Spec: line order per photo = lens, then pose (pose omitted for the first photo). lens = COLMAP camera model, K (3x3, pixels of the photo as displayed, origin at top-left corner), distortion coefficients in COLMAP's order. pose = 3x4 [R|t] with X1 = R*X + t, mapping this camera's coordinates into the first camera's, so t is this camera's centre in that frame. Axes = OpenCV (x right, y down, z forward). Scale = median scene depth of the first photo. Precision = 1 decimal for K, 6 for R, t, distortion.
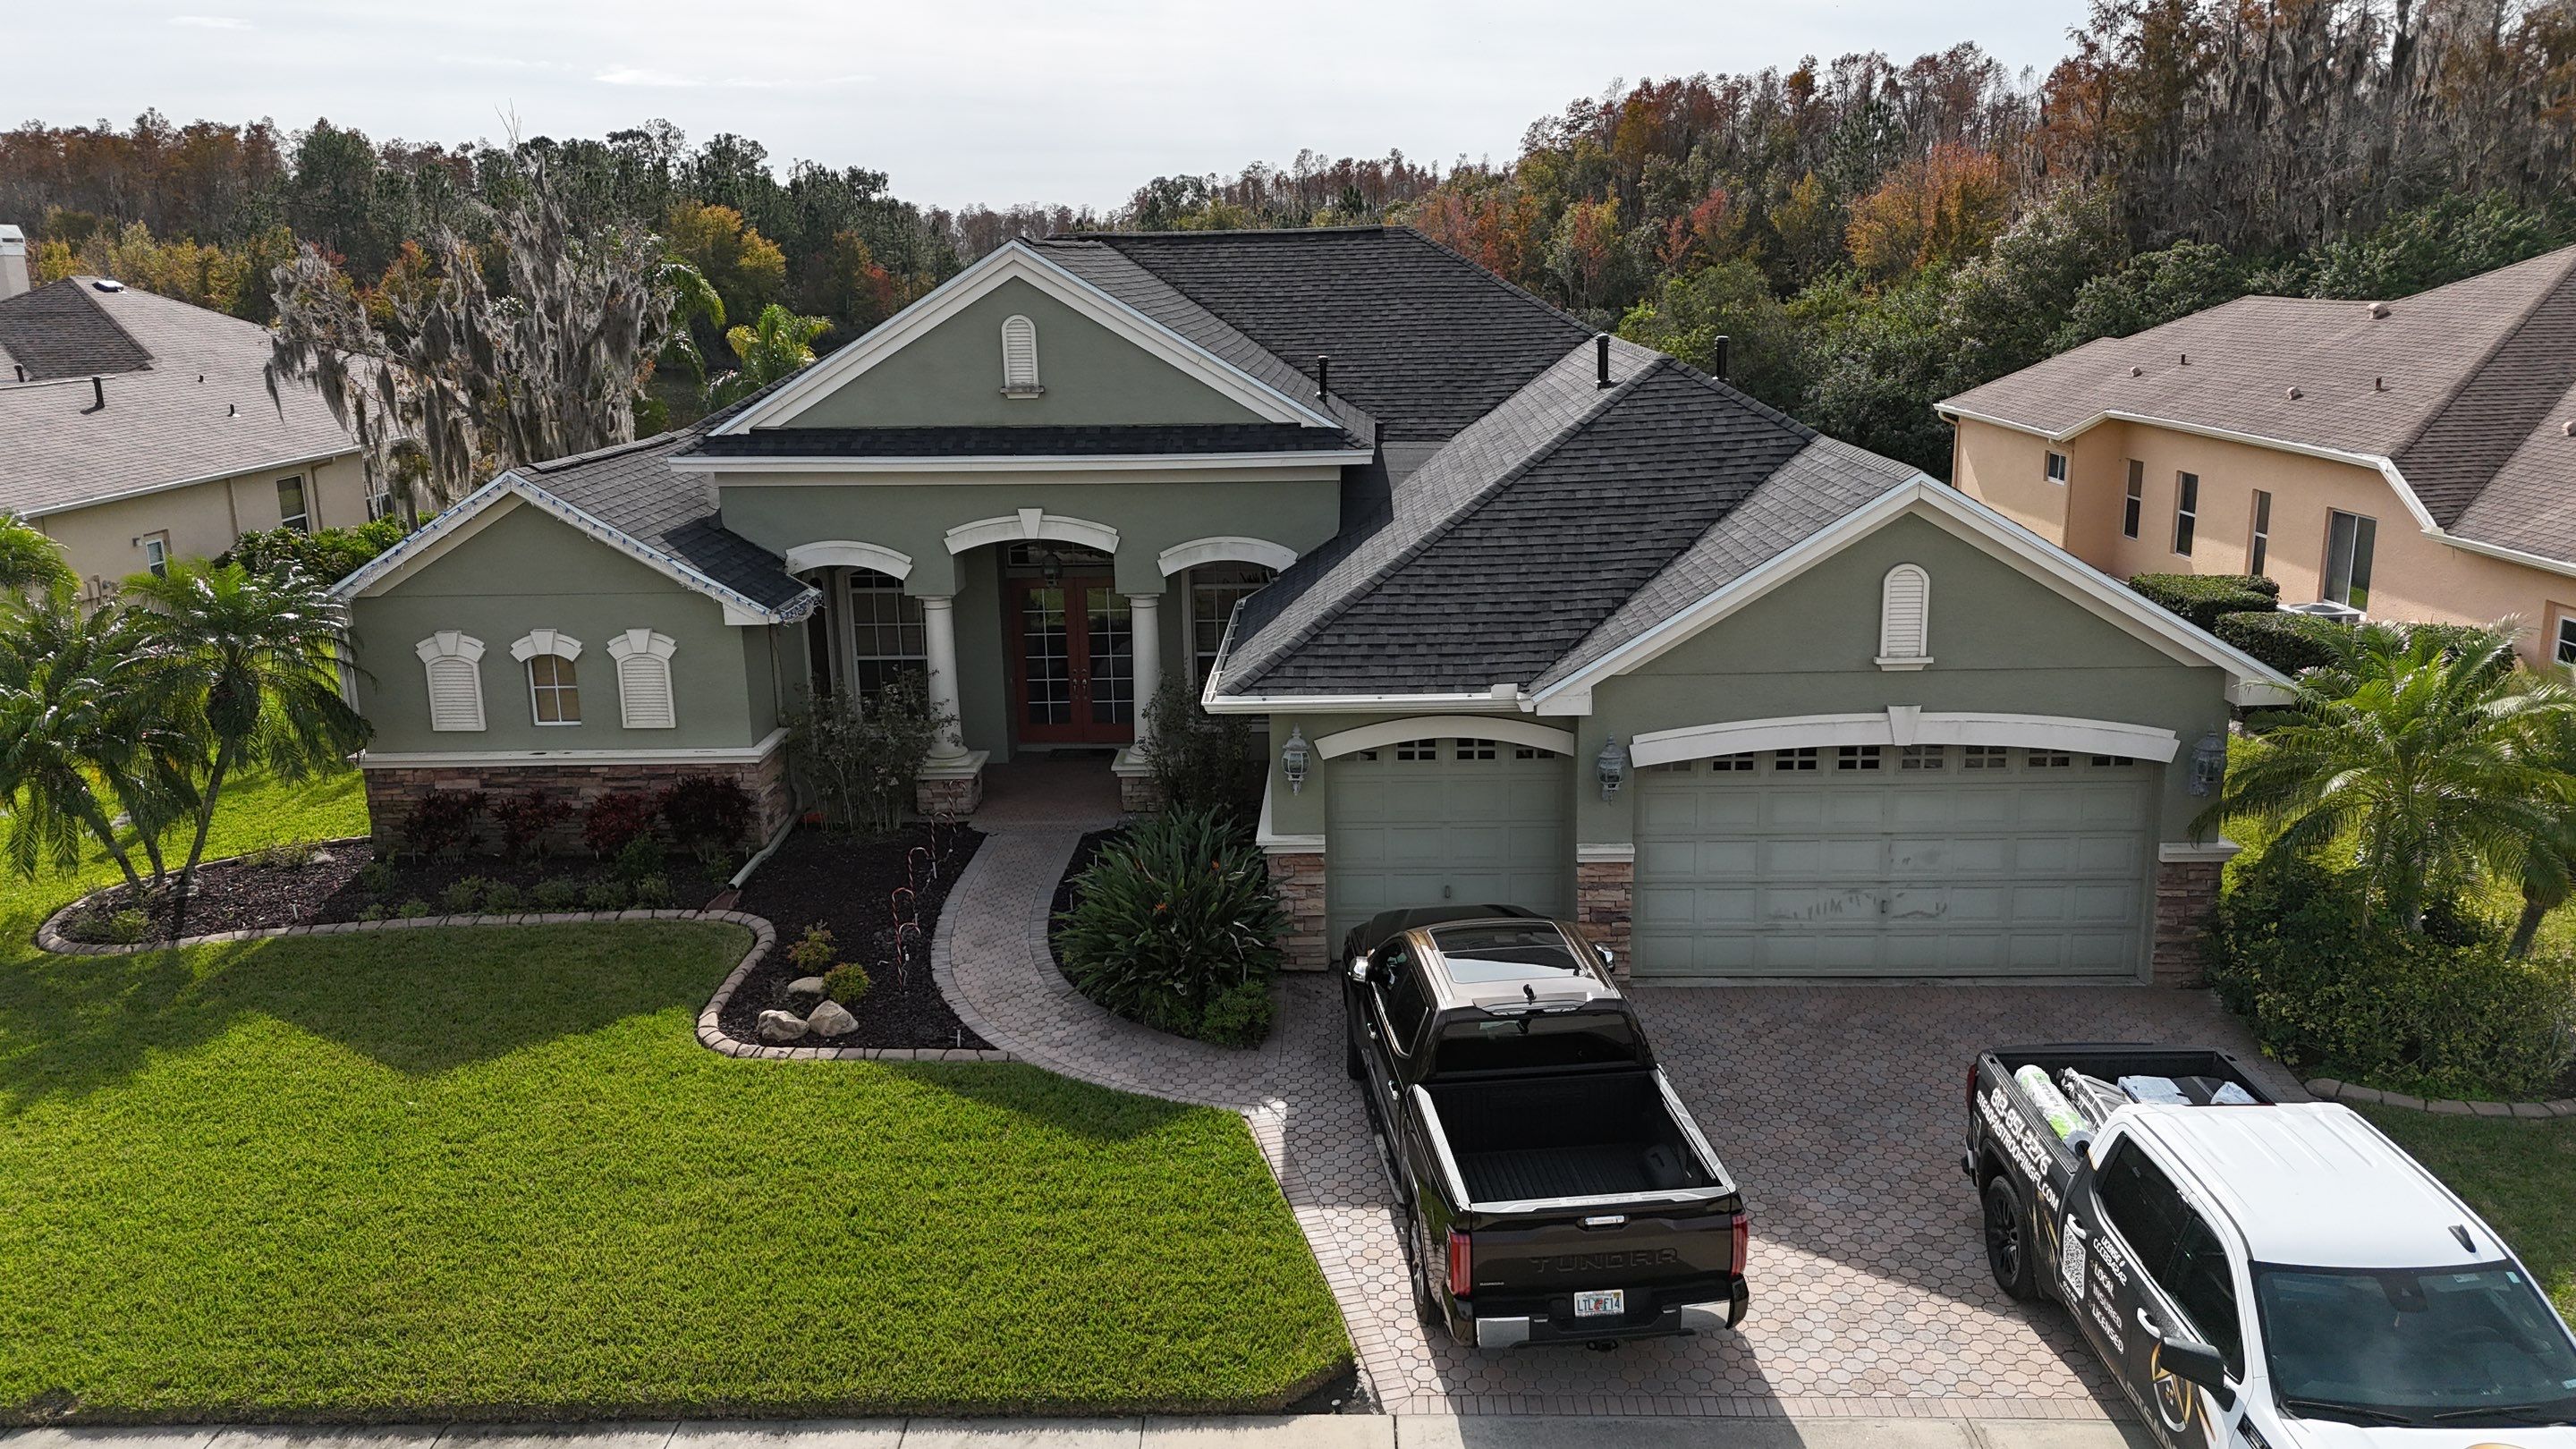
lens RADIAL K [[1889.6, 0, 1292.1], [0, 1889.6, 714.2], [0, 0, 1]] dist [0.077859, -0.076464]
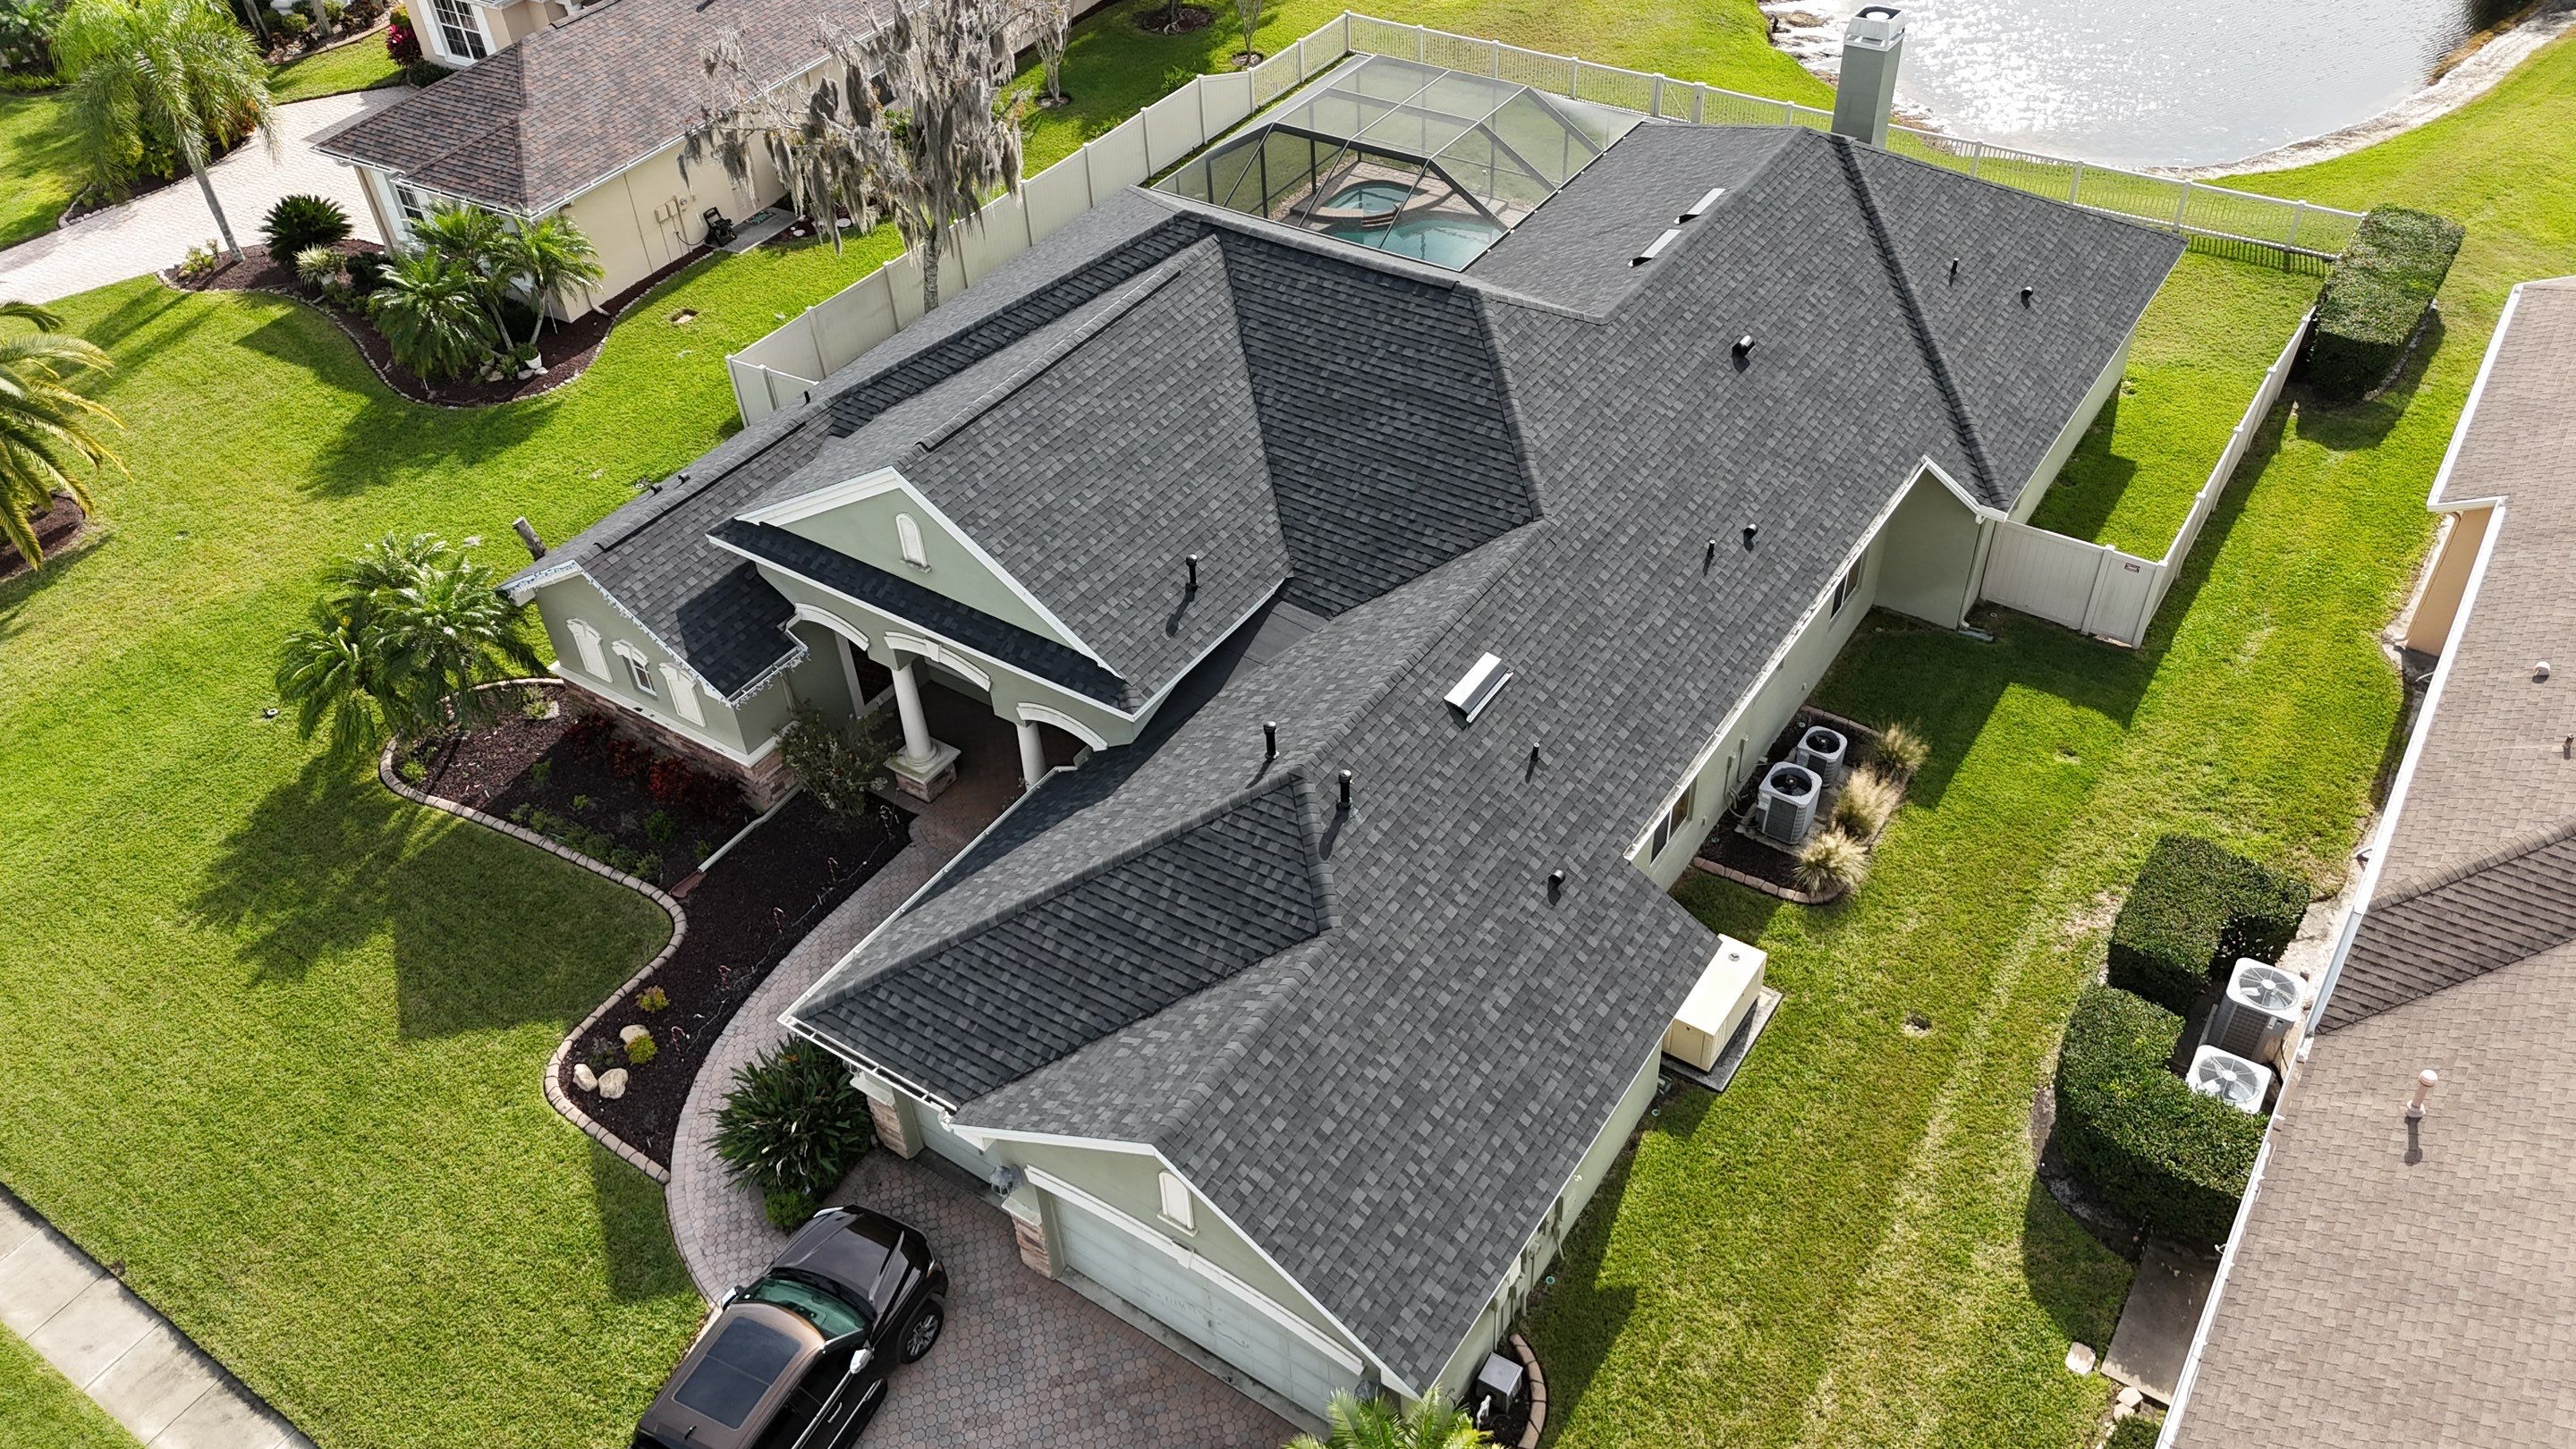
lens RADIAL K [[1889.6, 0, 1292.8], [0, 1889.6, 712.7], [0, 0, 1]] dist [0.077859, -0.076464]
pose [[0.849068, 0.332454, -0.410557, 0.681211], [-0.094957, 0.860540, 0.500454, -0.824534], [0.519679, -0.385934, 0.762226, 0.181989]]
